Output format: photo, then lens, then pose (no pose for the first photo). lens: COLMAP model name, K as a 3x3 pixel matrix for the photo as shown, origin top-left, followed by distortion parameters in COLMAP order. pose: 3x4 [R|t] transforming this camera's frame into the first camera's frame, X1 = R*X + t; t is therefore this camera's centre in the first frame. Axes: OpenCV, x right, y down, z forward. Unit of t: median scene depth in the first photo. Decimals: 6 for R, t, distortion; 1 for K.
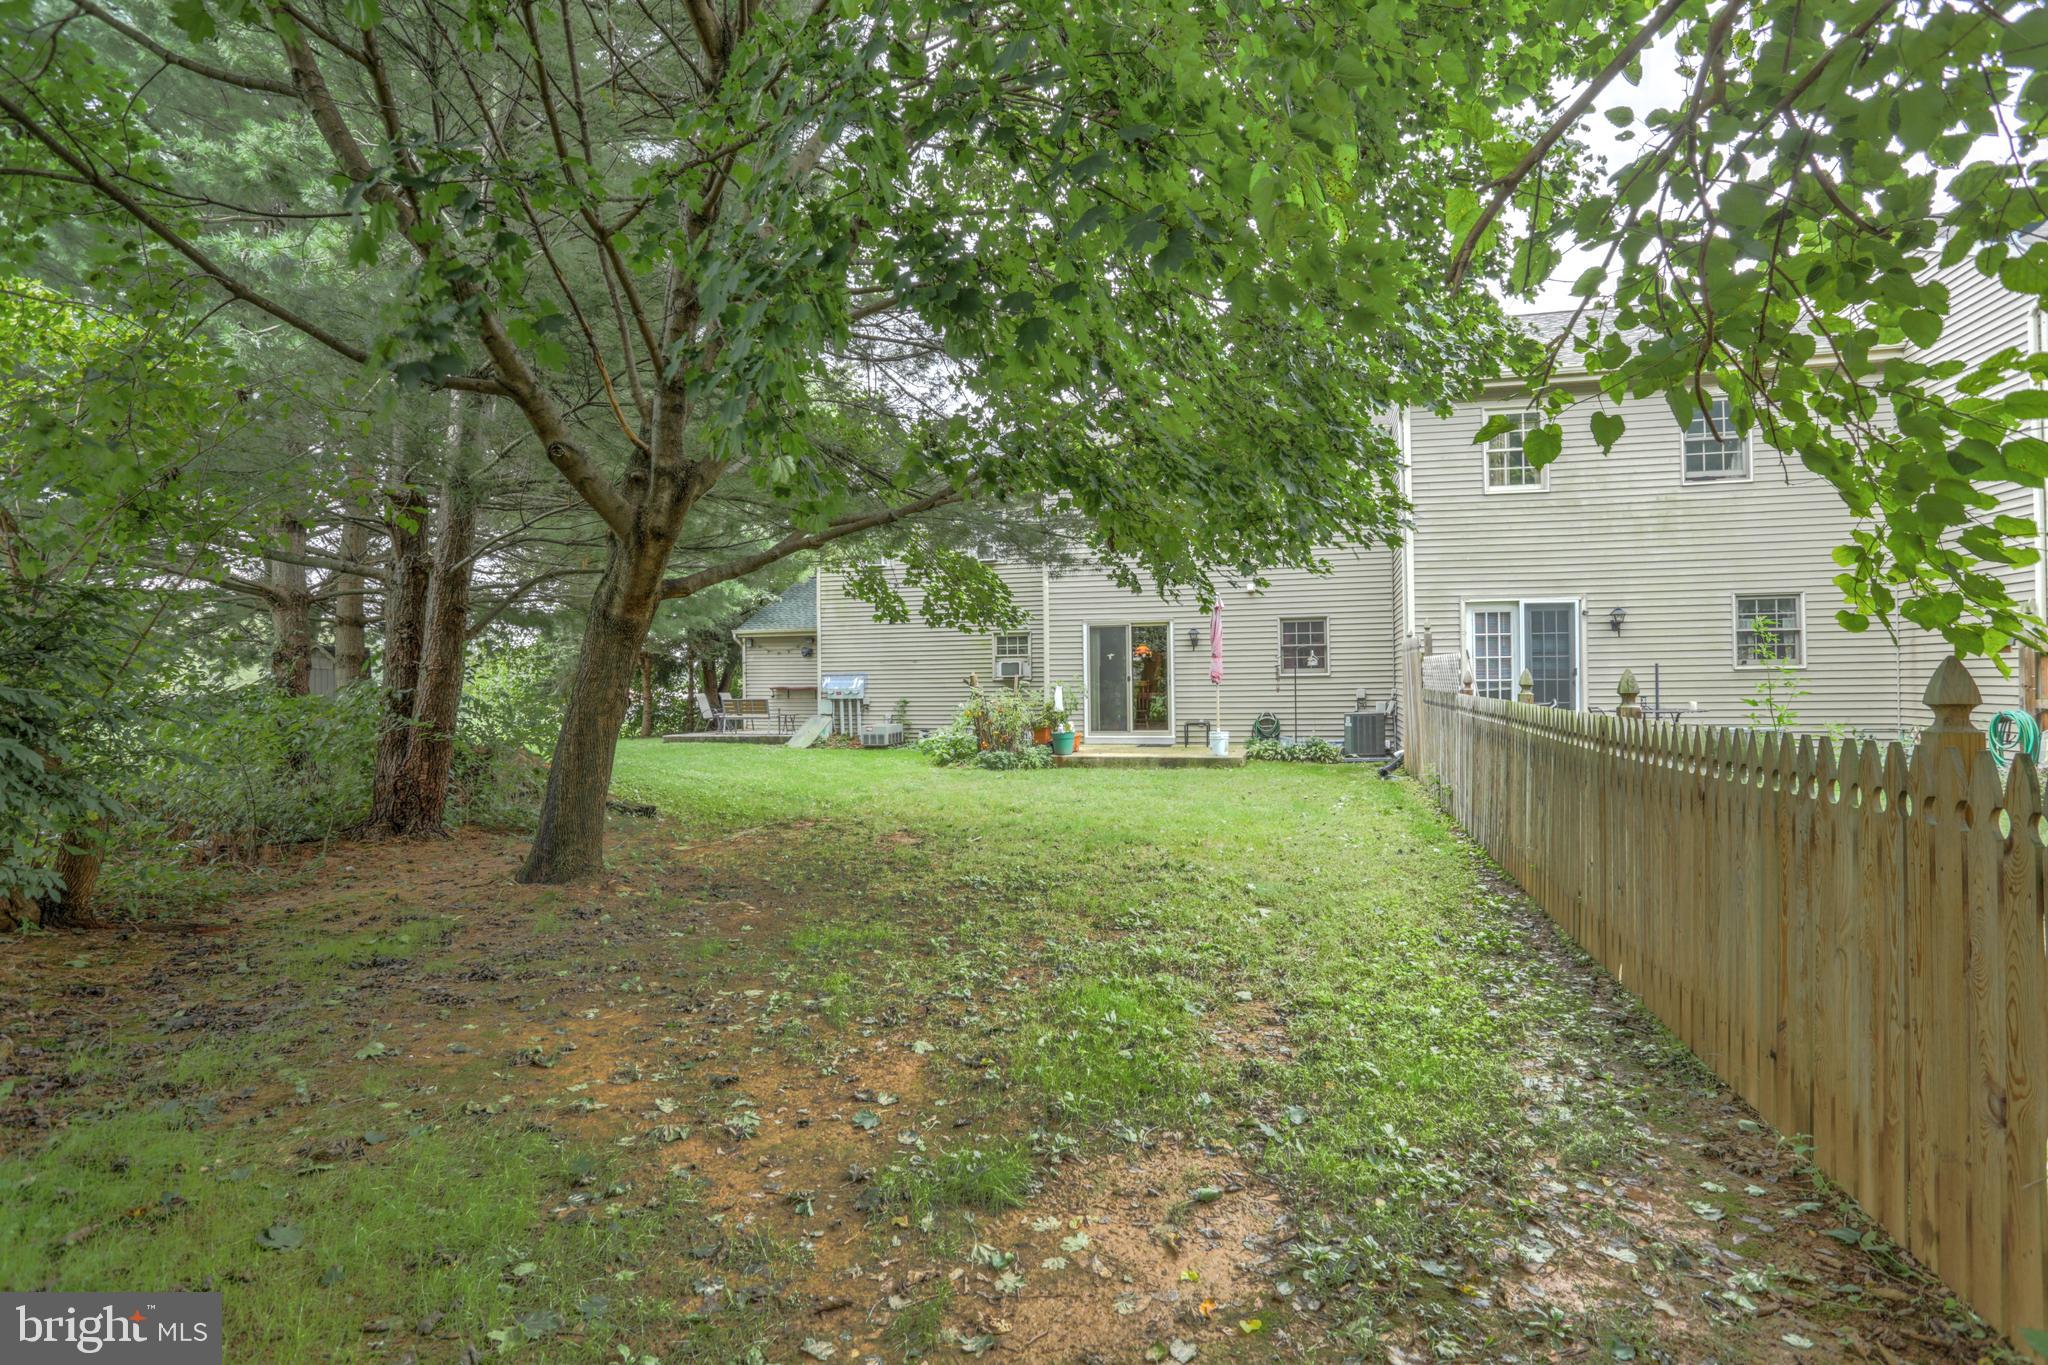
lens RADIAL K [[1033.7, 0, 1024.0], [0, 1033.7, 682.5], [0, 0, 1]] dist [-0.000593, 0.000044]
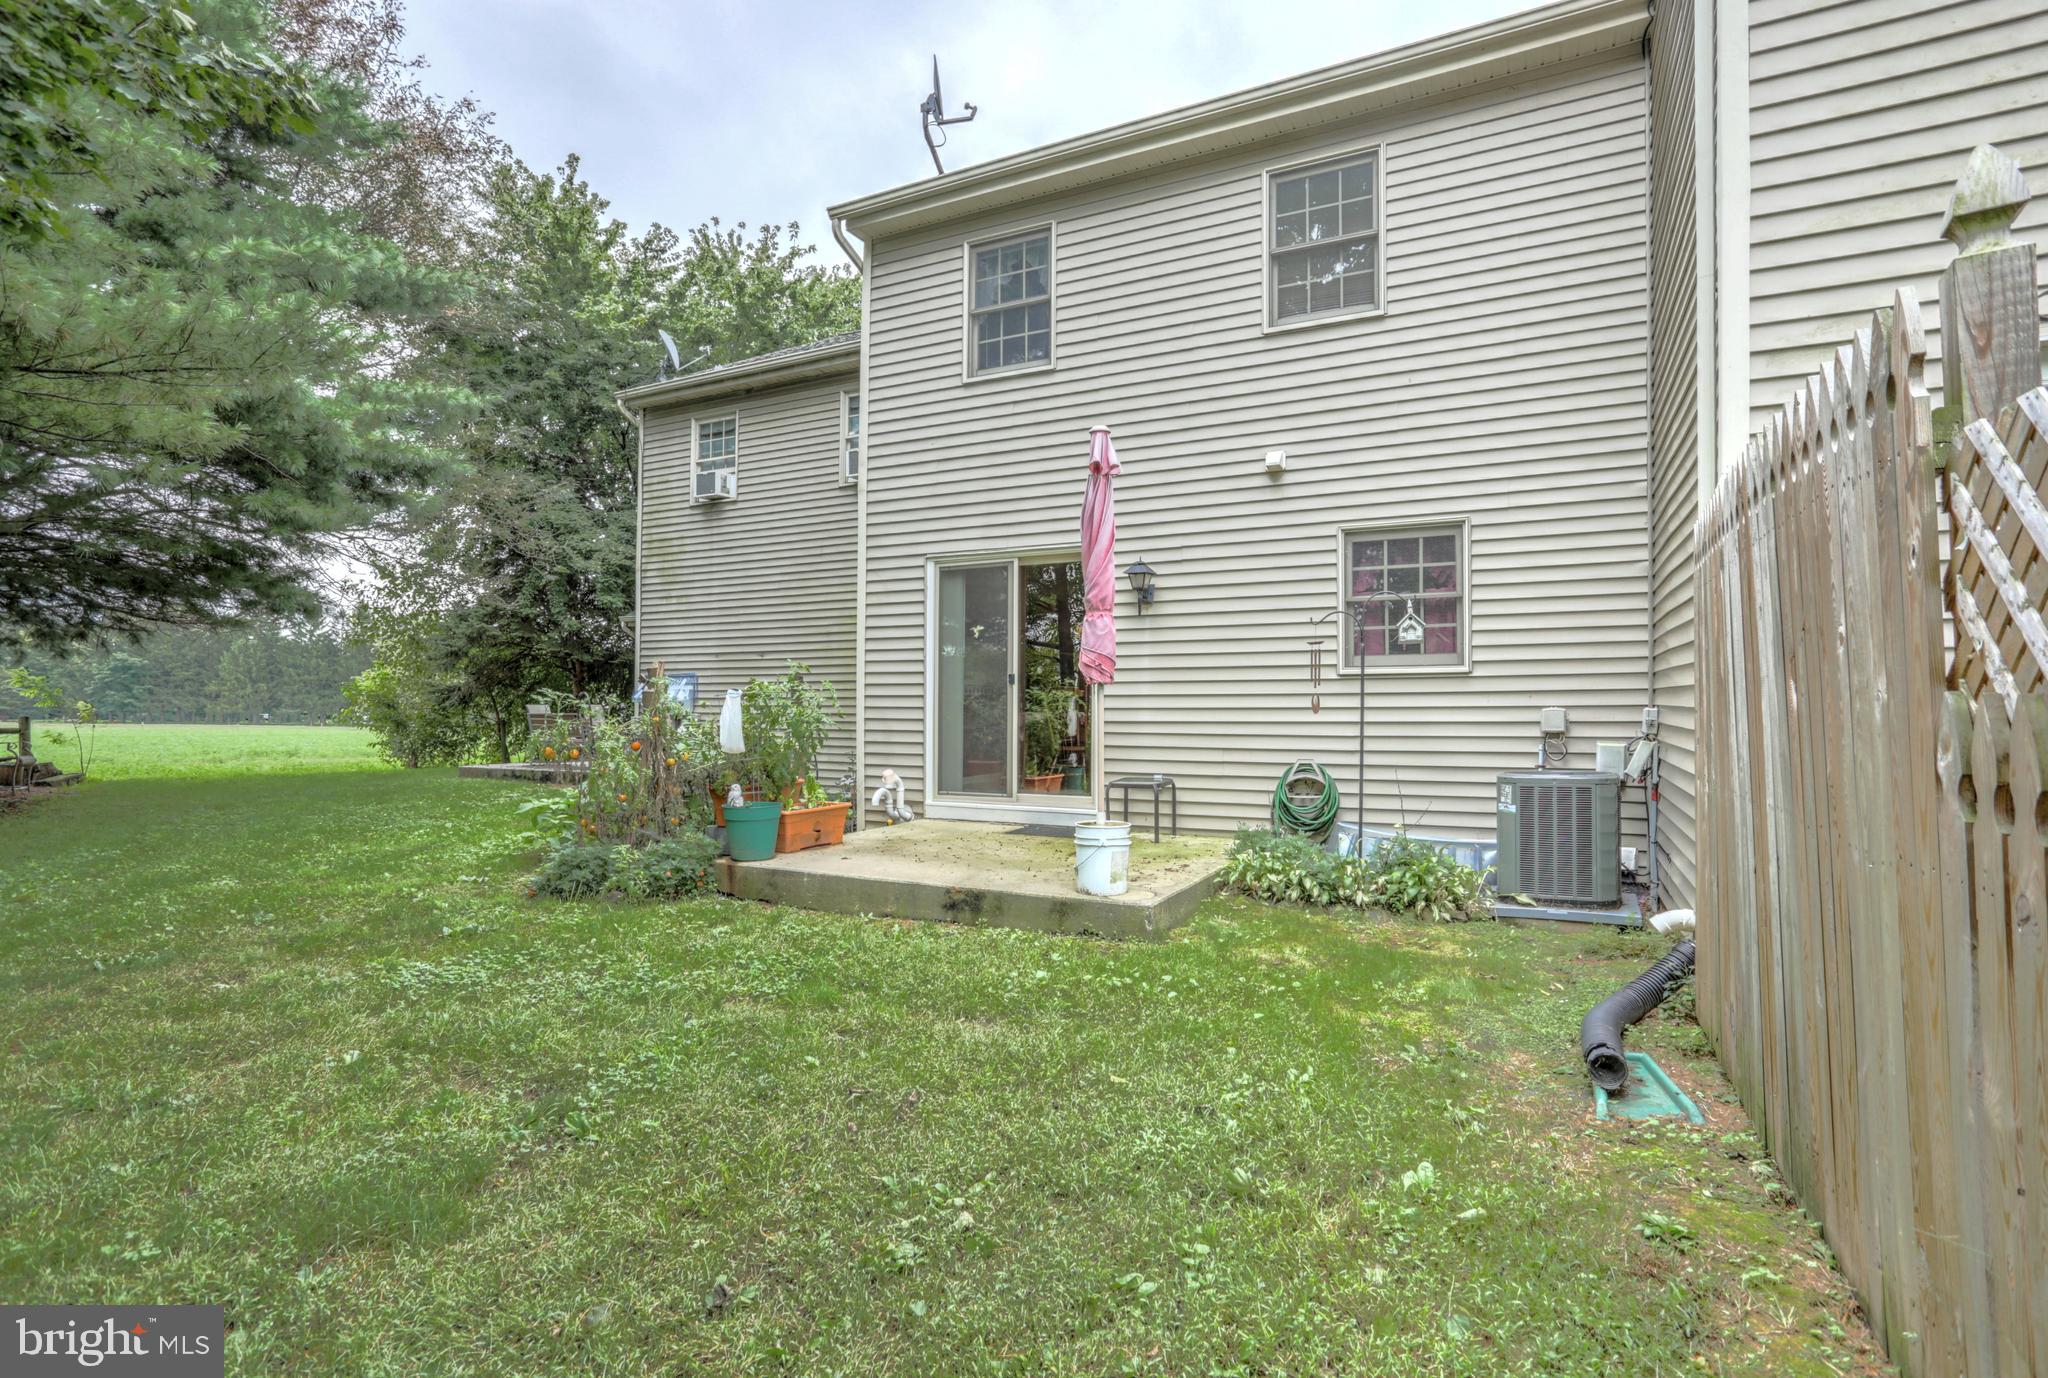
lens RADIAL K [[995.4, 0, 1059.8], [0, 995.4, 696.7], [0, 0, 1]] dist [-0.035572, 0.000231]
pose [[0.979712, 0.013348, -0.199963, 0.217636], [-0.015434, 0.999842, -0.008875, 0.007608], [0.199813, 0.011781, 0.979763, 0.601655]]
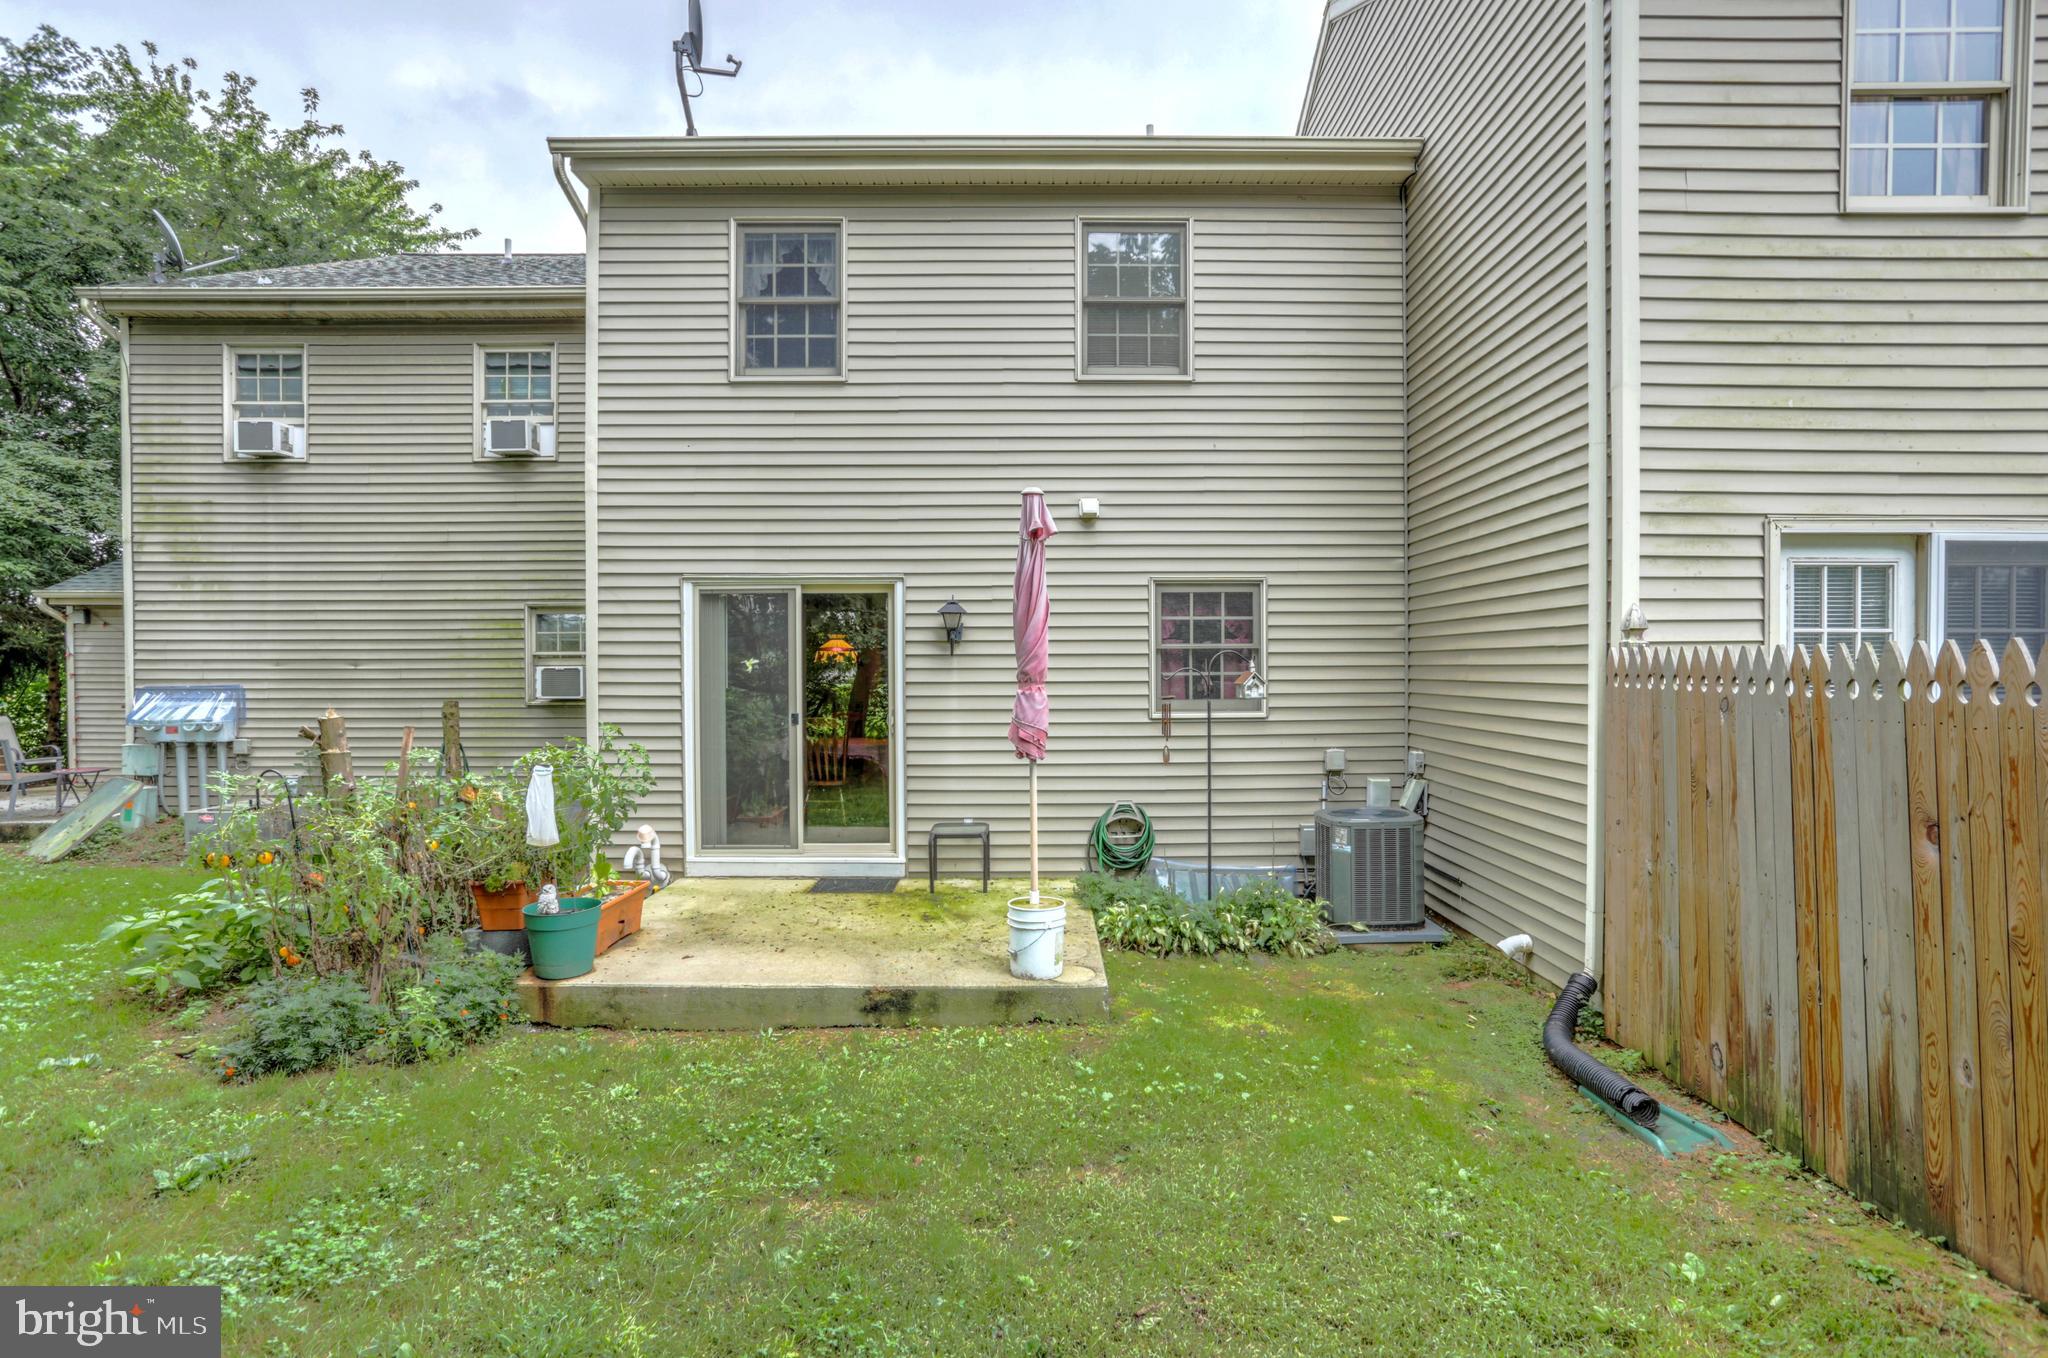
lens RADIAL K [[988.4, 0, 1024.0], [0, 988.4, 679.0], [0, 0, 1]] dist [-0.038521, 0.020546]
pose [[0.964523, 0.008680, 0.263856, 0.088856], [-0.011613, 0.999887, 0.009559, -0.025457], [-0.263743, -0.012284, 0.964515, 0.623305]]
